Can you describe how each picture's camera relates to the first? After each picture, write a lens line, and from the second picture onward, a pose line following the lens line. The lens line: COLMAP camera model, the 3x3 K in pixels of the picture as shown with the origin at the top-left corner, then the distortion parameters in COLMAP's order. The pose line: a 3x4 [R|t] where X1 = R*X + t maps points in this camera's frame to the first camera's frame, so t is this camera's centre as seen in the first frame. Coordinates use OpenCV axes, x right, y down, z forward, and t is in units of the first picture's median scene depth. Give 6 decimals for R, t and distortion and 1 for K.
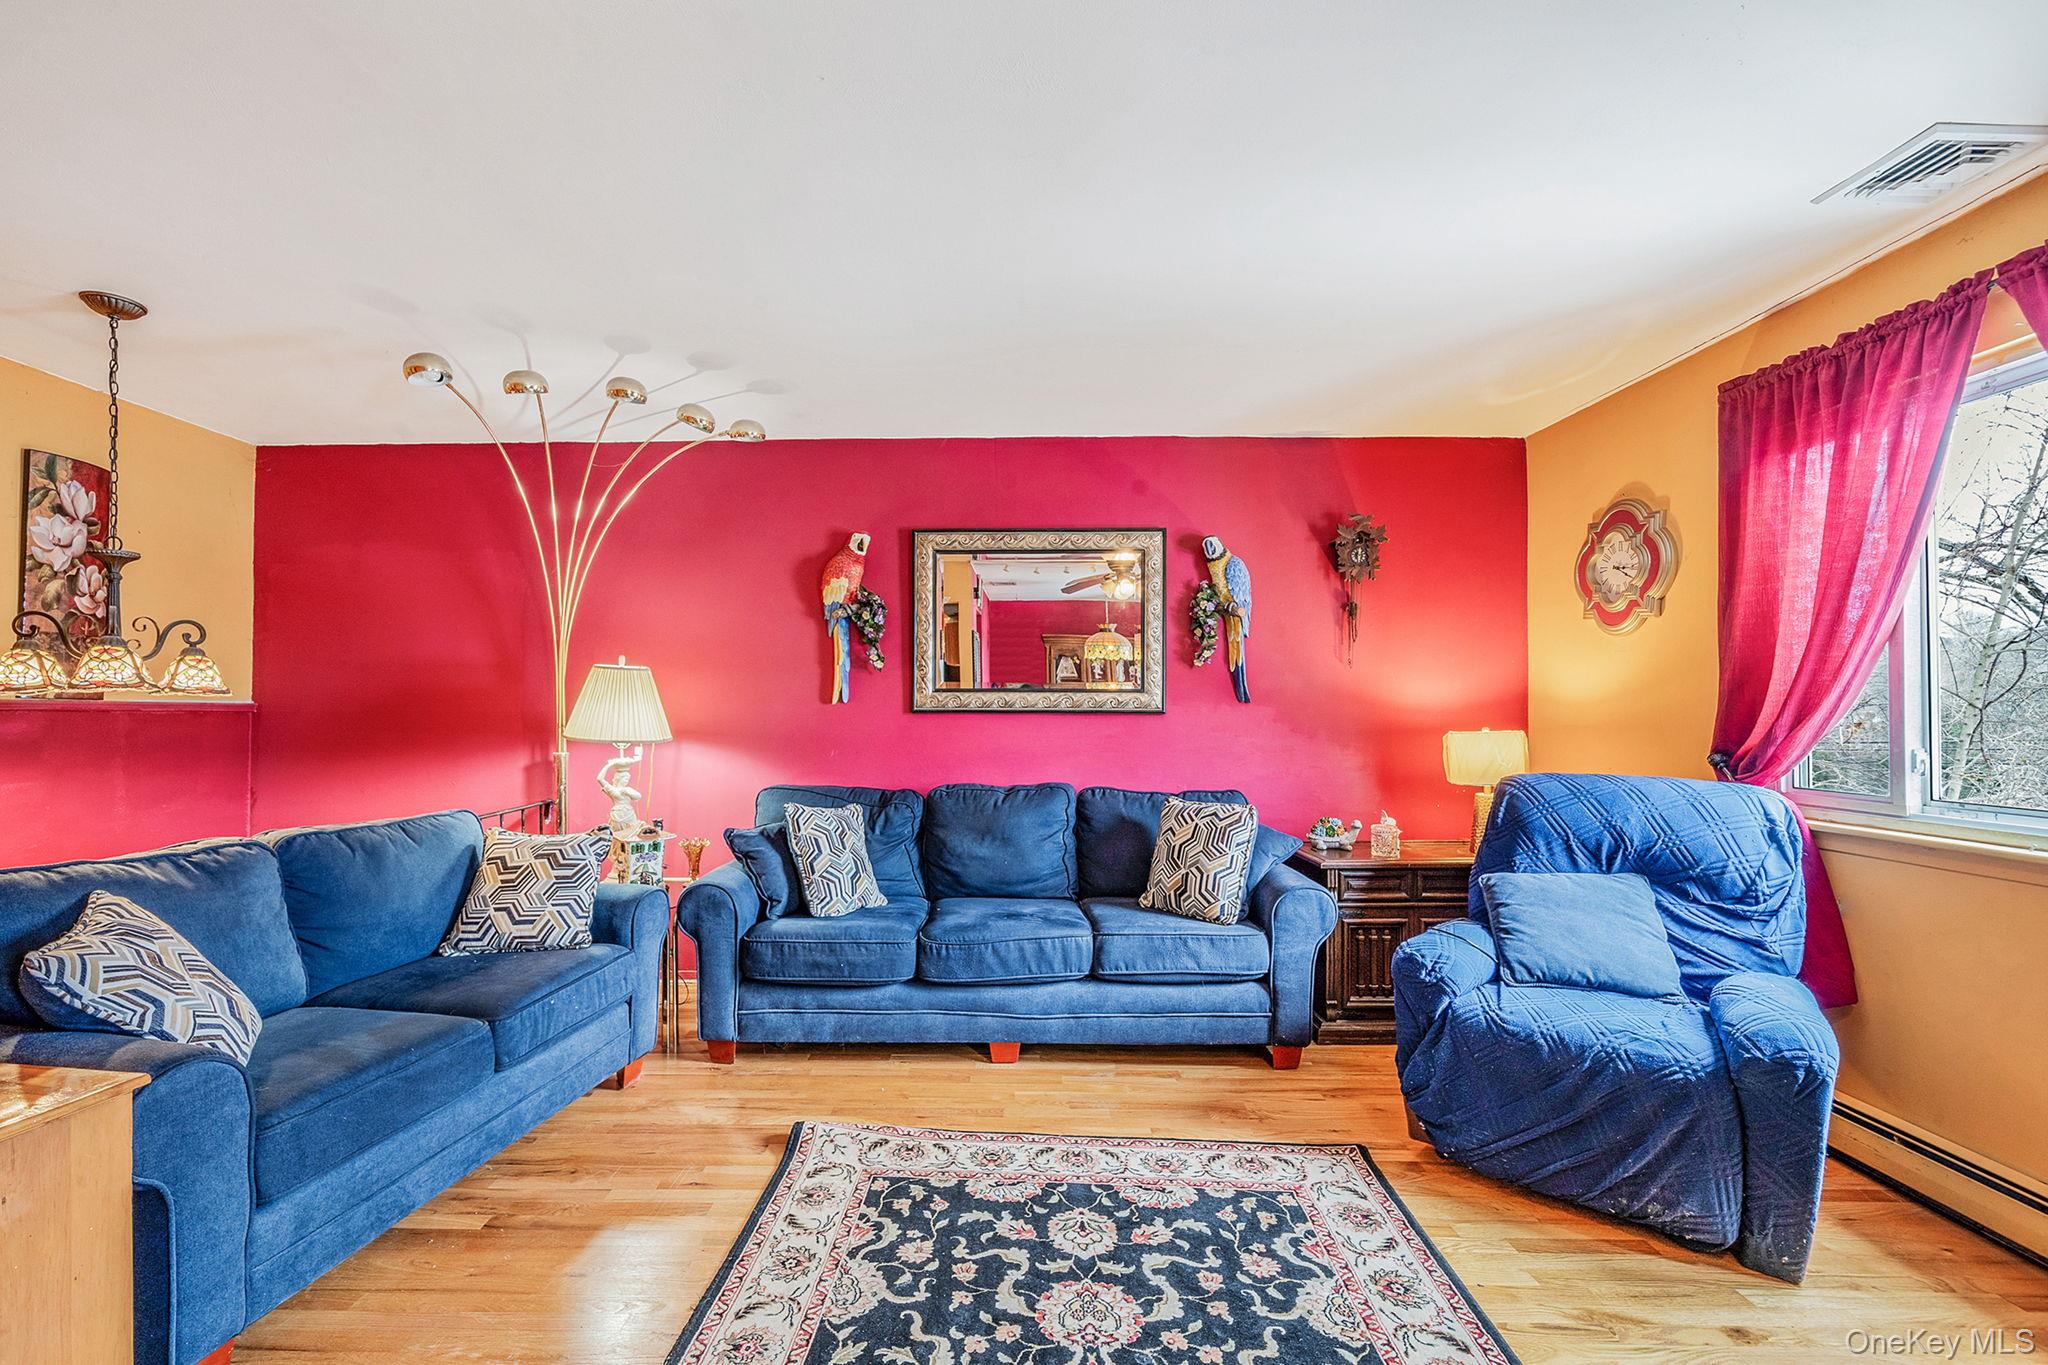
lens RADIAL K [[875.2, 0, 1014.2], [0, 875.2, 698.1], [0, 0, 1]] dist [-0.000399, -0.000183]
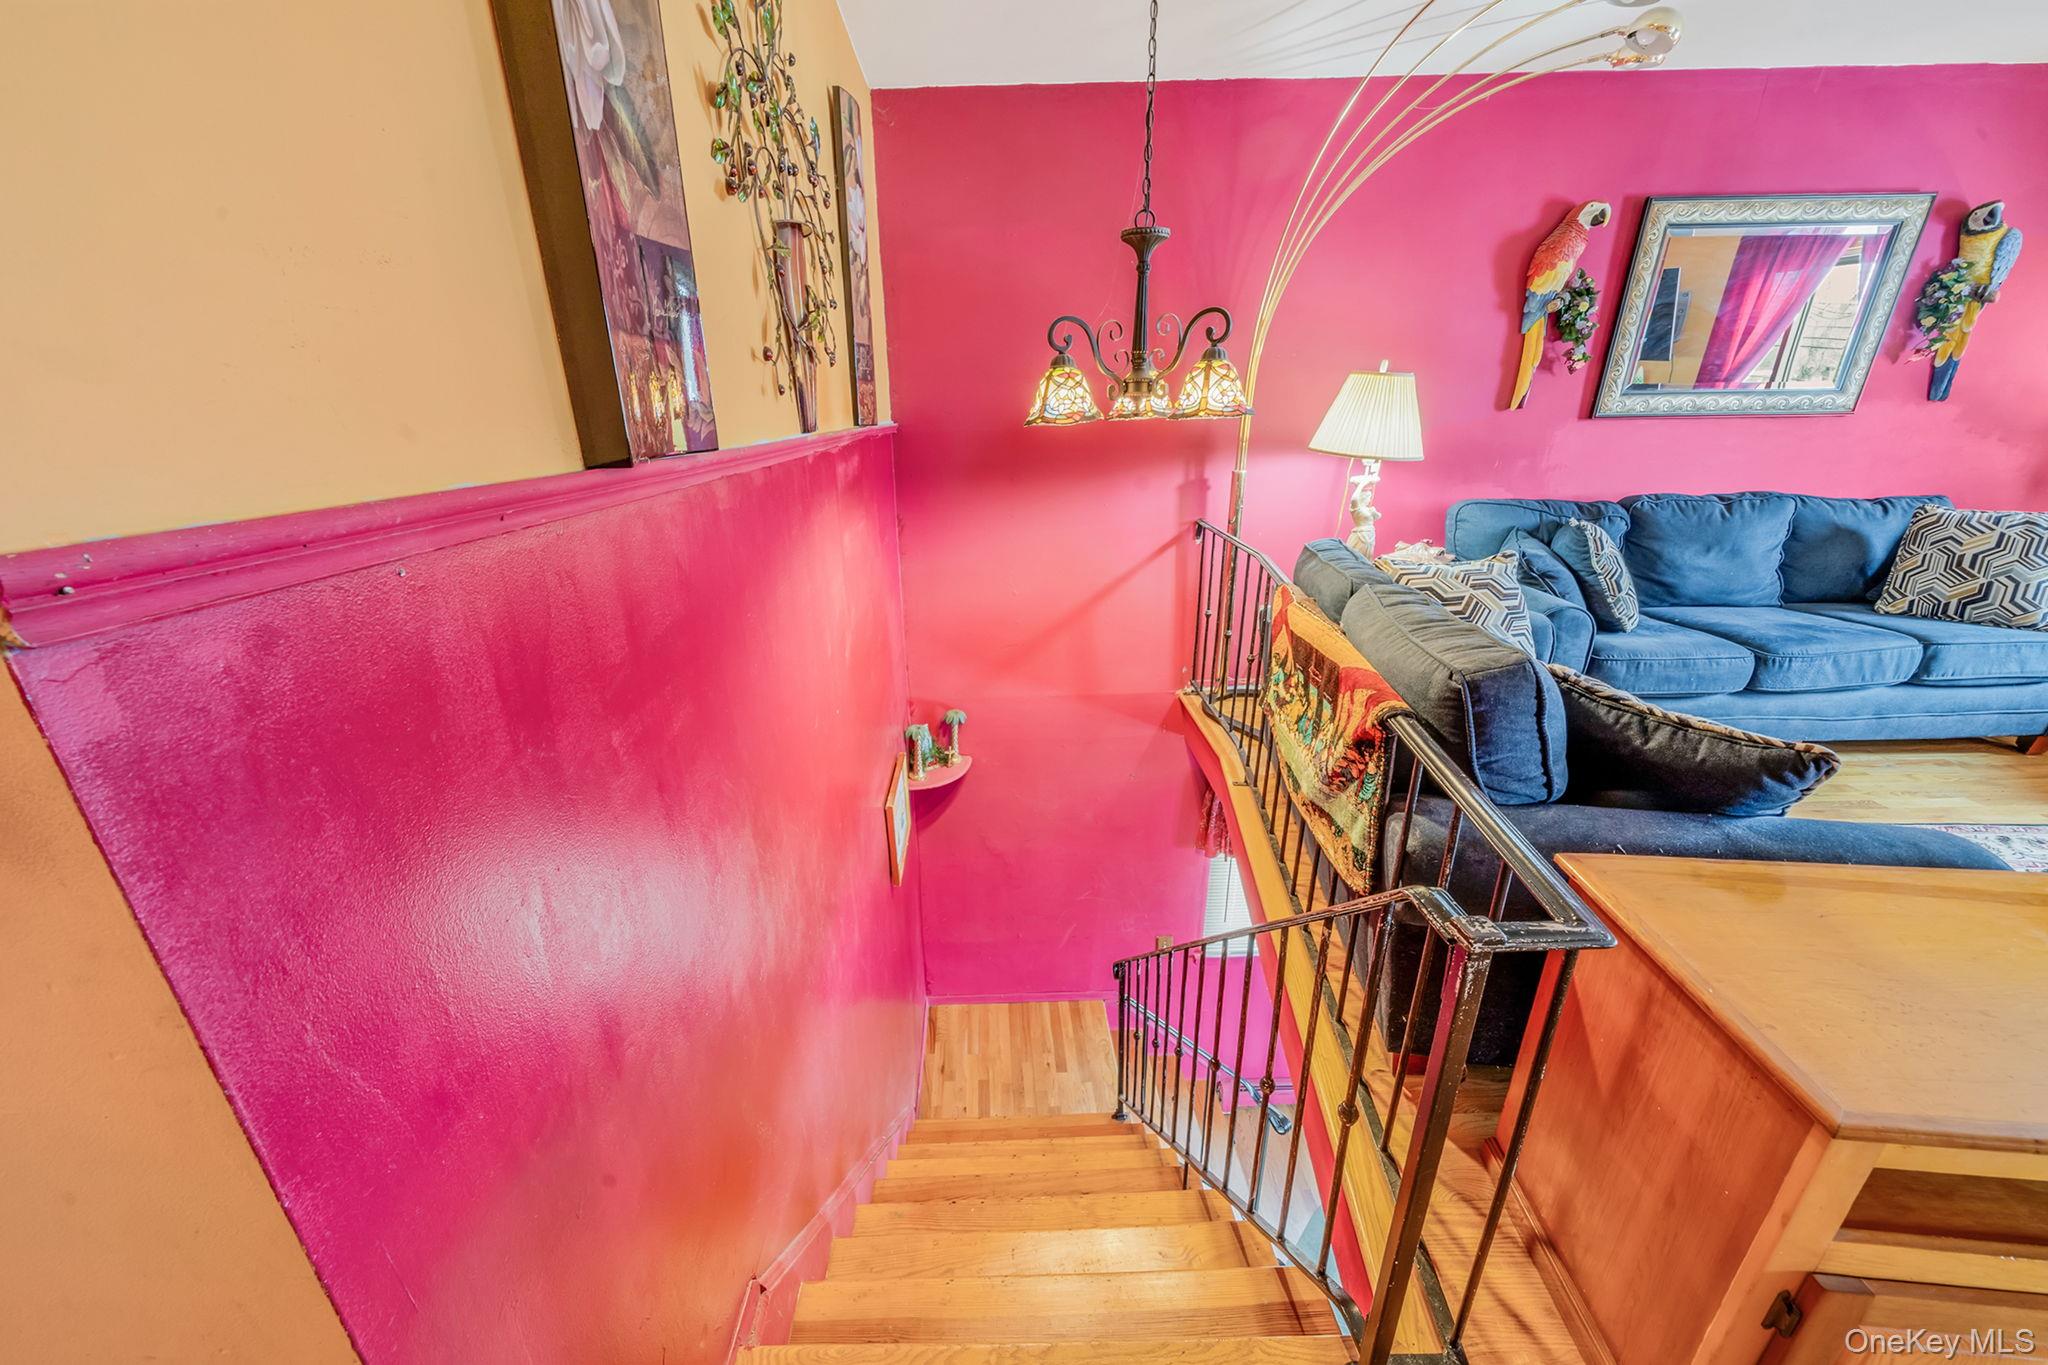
lens RADIAL K [[755.6, 0, 983.0], [0, 755.6, 691.0], [0, 0, 1]] dist [-0.002973, -0.000172]
pose [[0.999375, -0.029288, 0.019794, -1.049593], [0.019957, 0.929637, 0.367936, -0.030103], [-0.029177, -0.367311, 0.929640, 0.178794]]
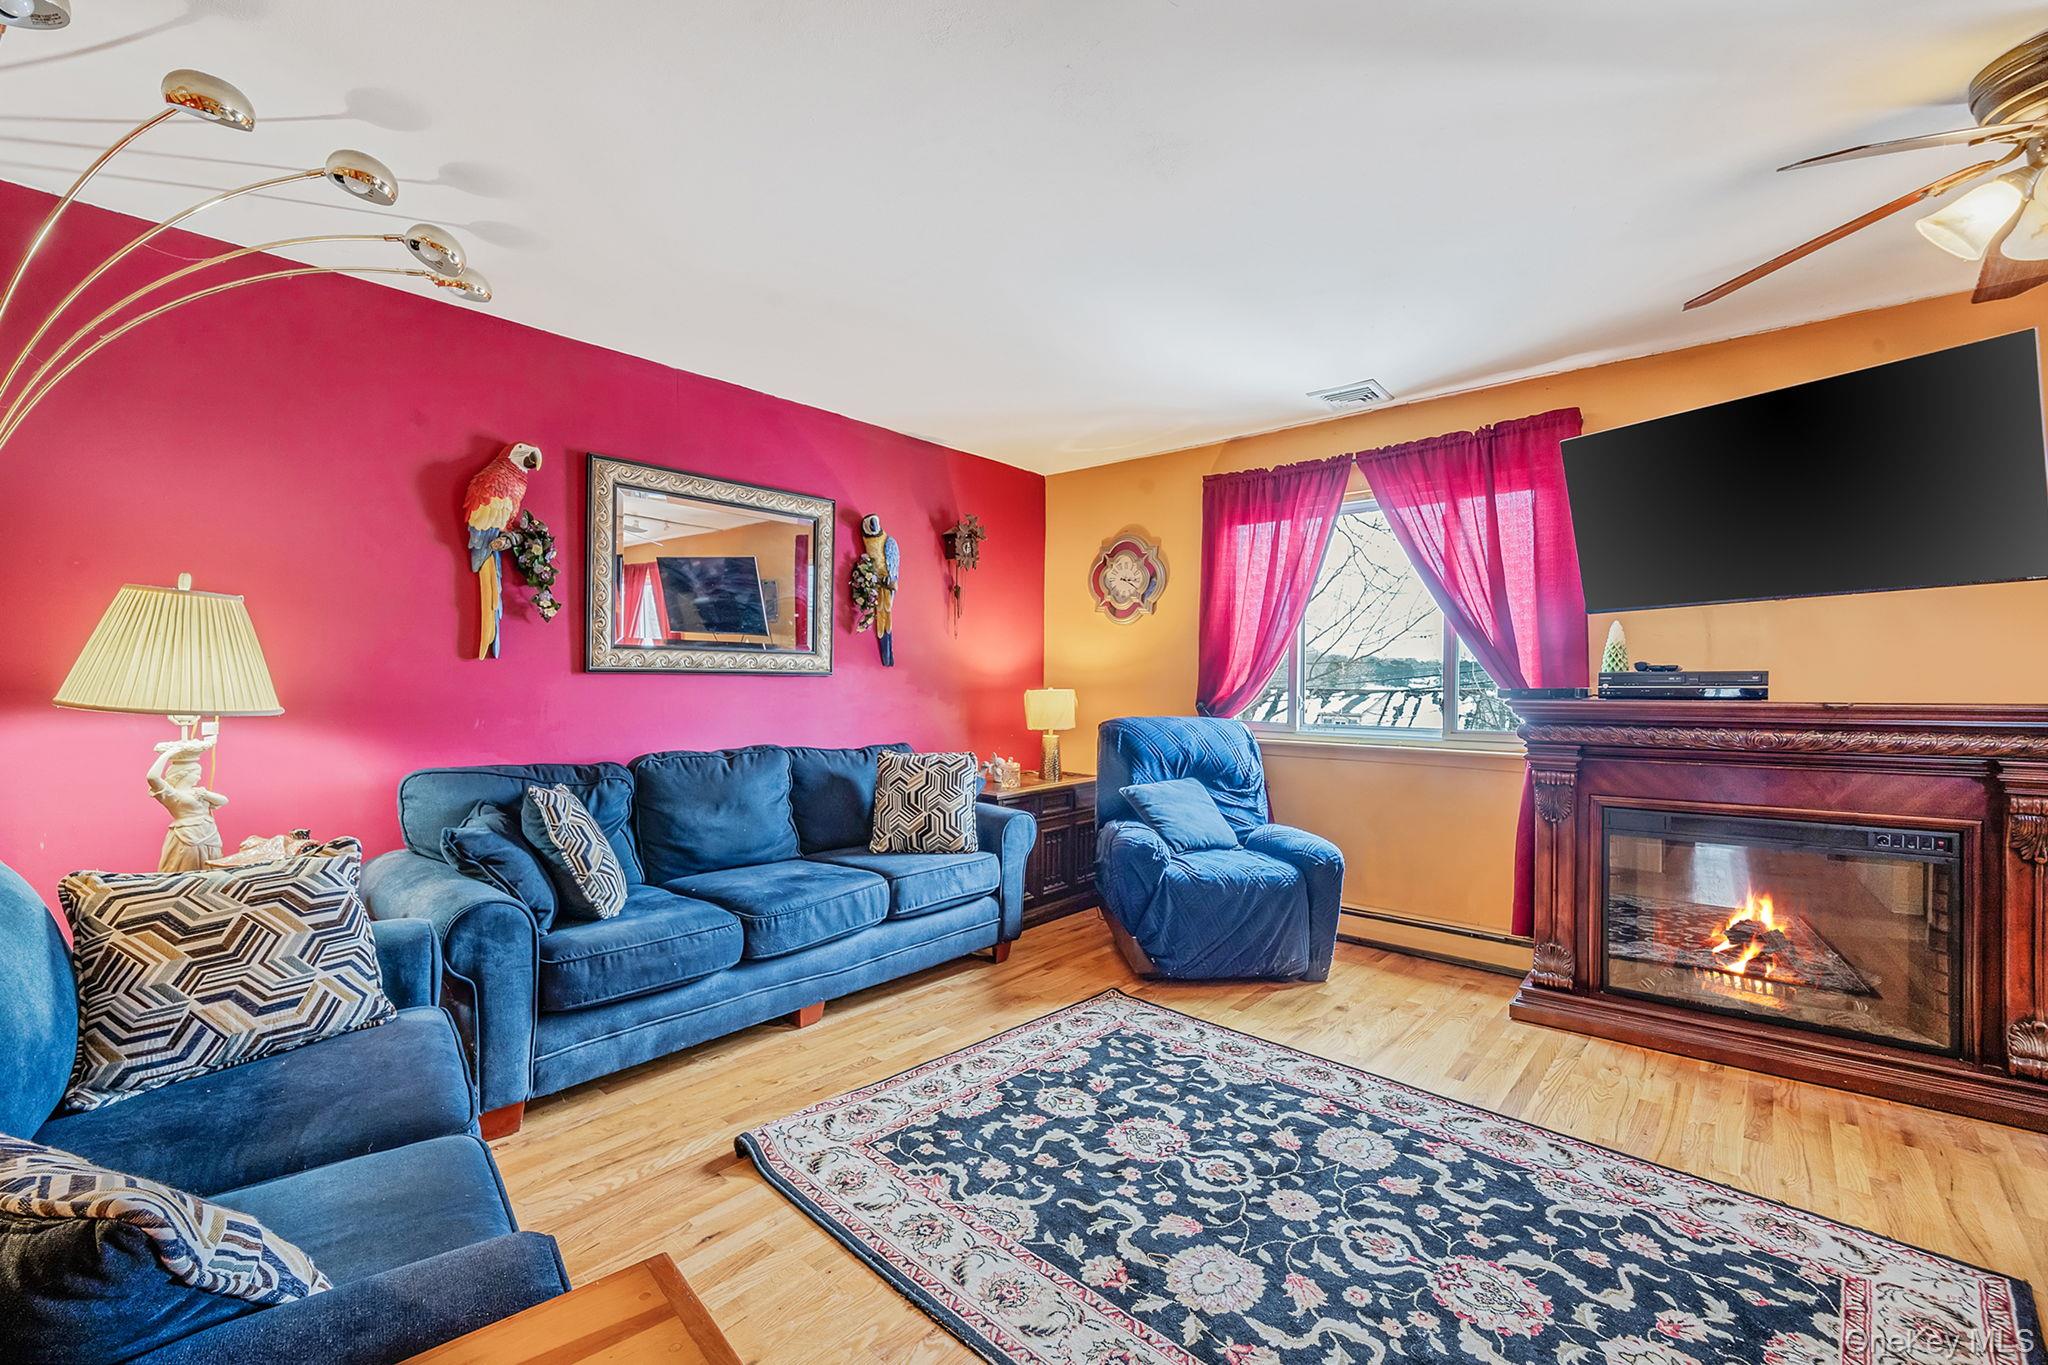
lens RADIAL K [[857.4, 0, 989.7], [0, 857.4, 685.8], [0, 0, 1]] dist [-0.002201, -0.000158]
pose [[0.664973, -0.001882, 0.746865, -0.611481], [-0.016988, 0.999700, 0.017644, 0.011425], [-0.746674, -0.024421, 0.664741, 0.213204]]
